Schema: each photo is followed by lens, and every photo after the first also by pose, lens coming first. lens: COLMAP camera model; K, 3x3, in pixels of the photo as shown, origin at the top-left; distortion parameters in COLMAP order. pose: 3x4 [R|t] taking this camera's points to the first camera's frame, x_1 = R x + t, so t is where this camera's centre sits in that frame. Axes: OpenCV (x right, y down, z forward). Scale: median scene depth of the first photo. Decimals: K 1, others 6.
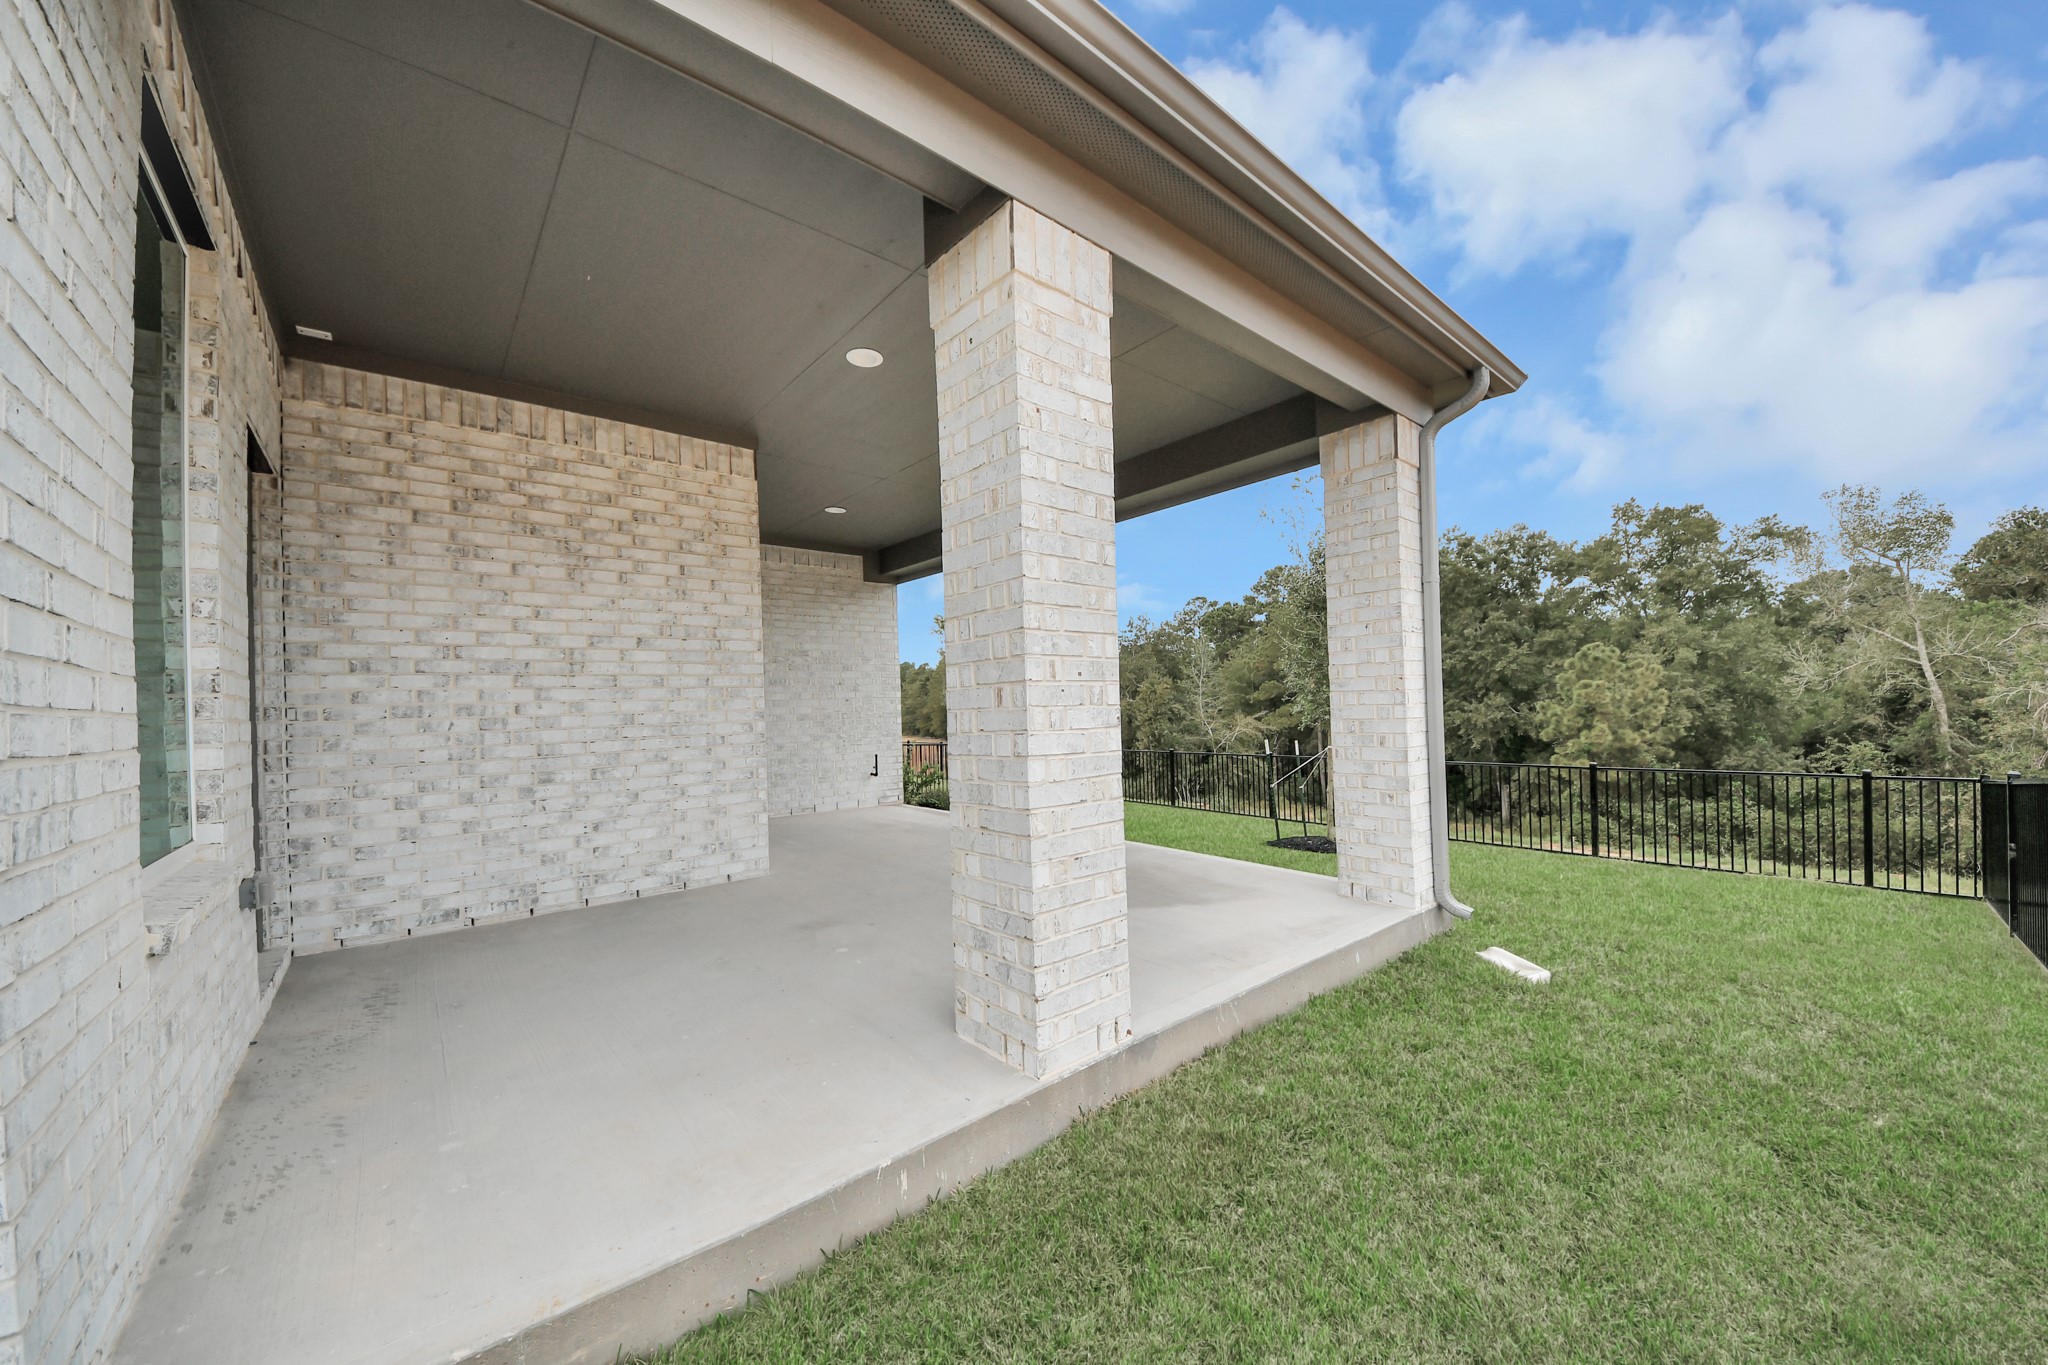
lens RADIAL K [[724.2, 0, 1024.5], [0, 724.2, 692.6], [0, 0, 1]] dist [-0.000786, -0.000052]
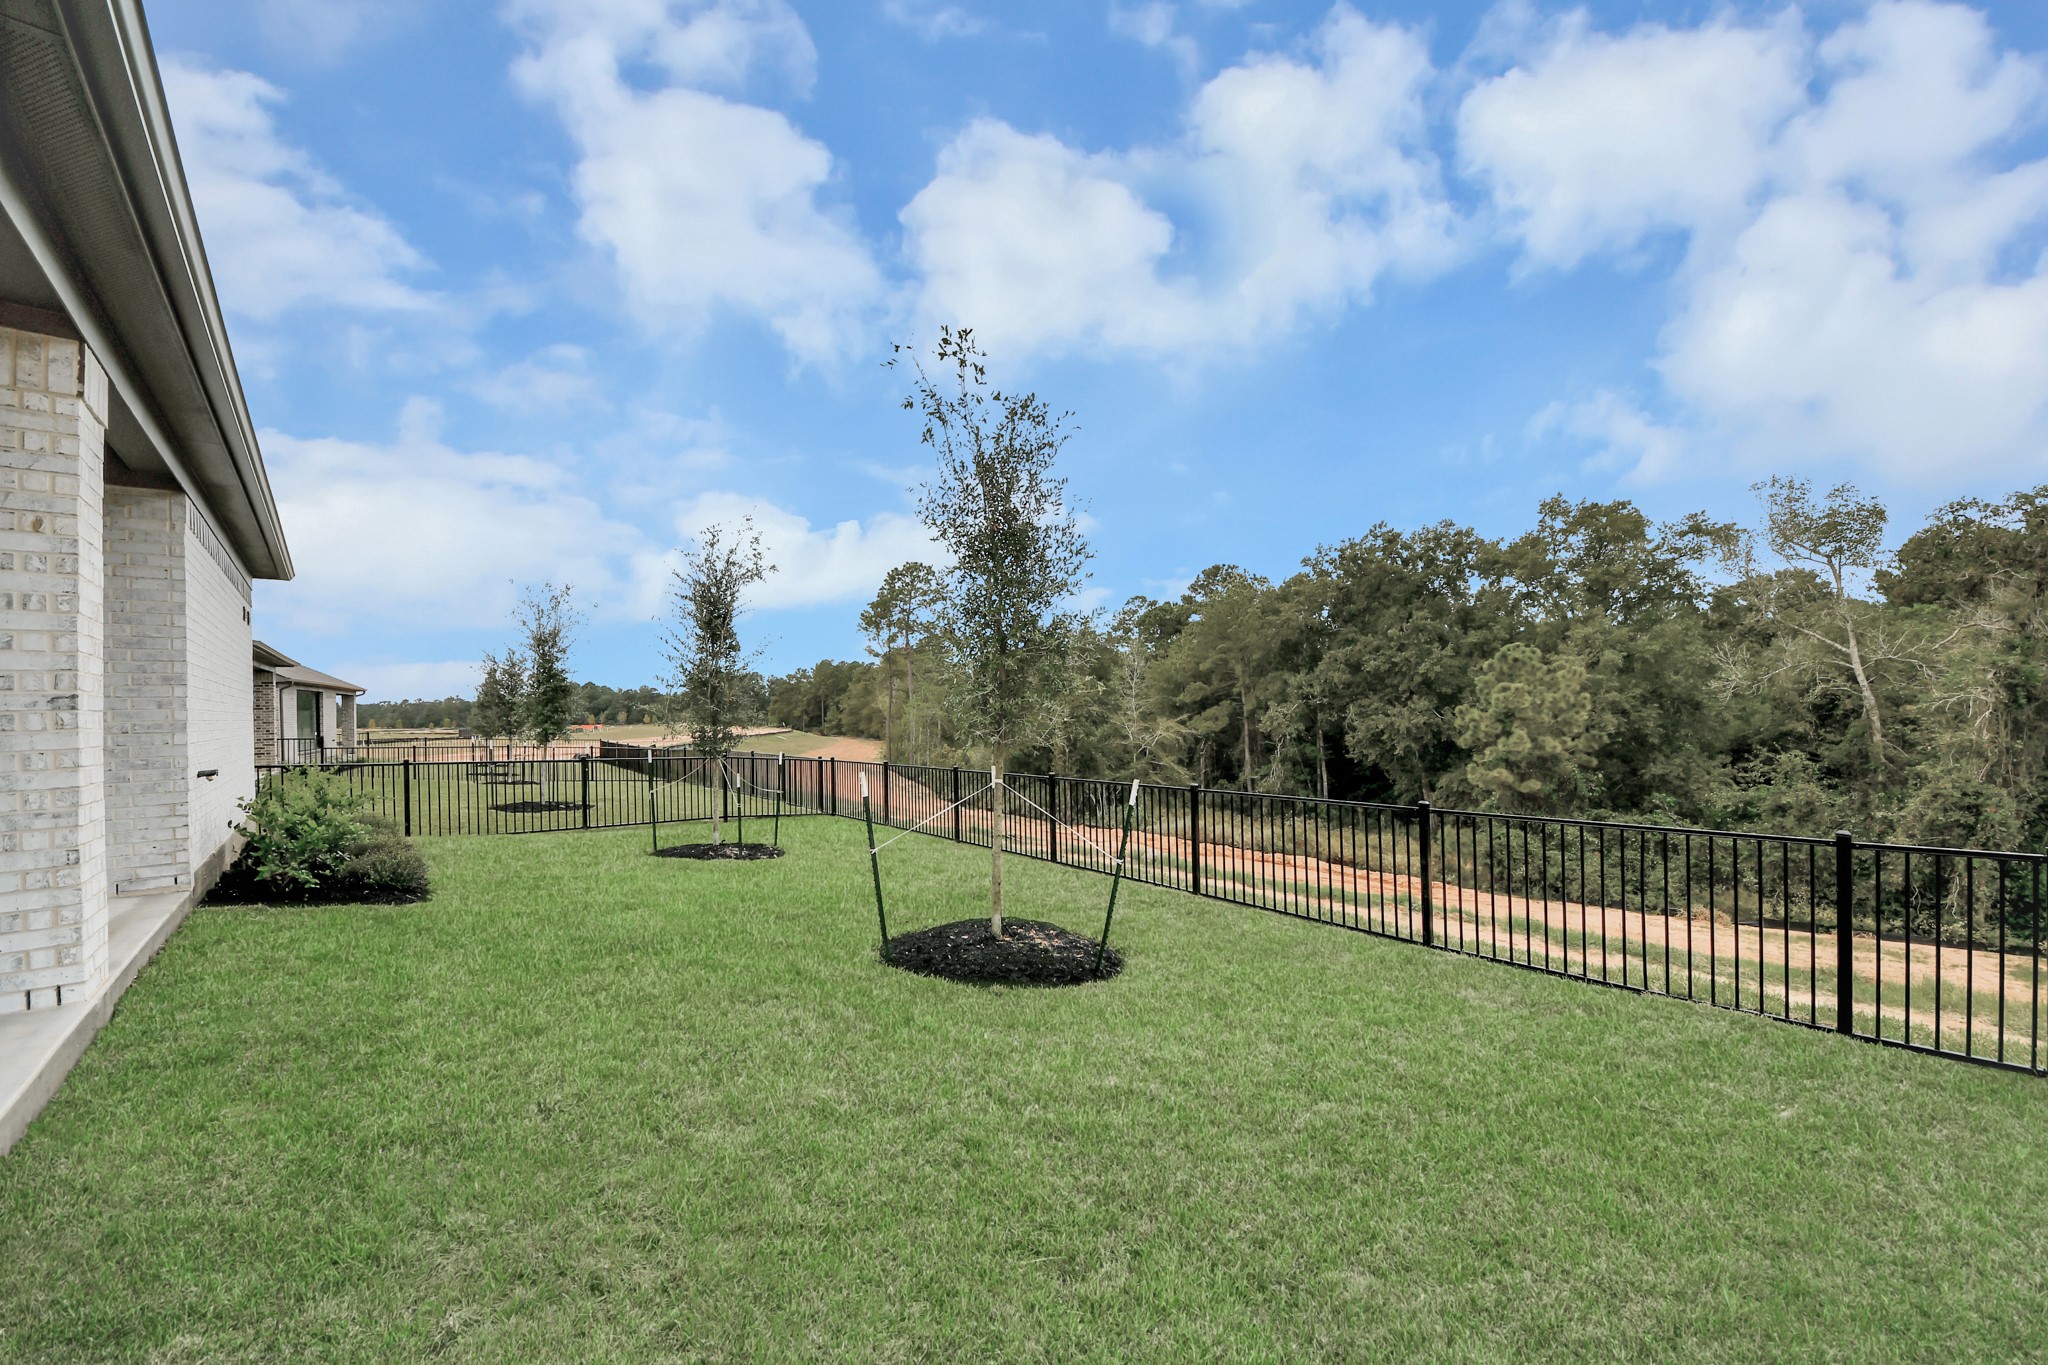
lens RADIAL K [[735.3, 0, 1021.7], [0, 735.3, 690.6], [0, 0, 1]] dist [0.022325, -0.003686]
pose [[0.998001, 0.005959, 0.062918, 0.077665], [-0.005707, 0.999975, -0.004192, -0.000019], [-0.062942, 0.003825, 0.998010, 0.071557]]
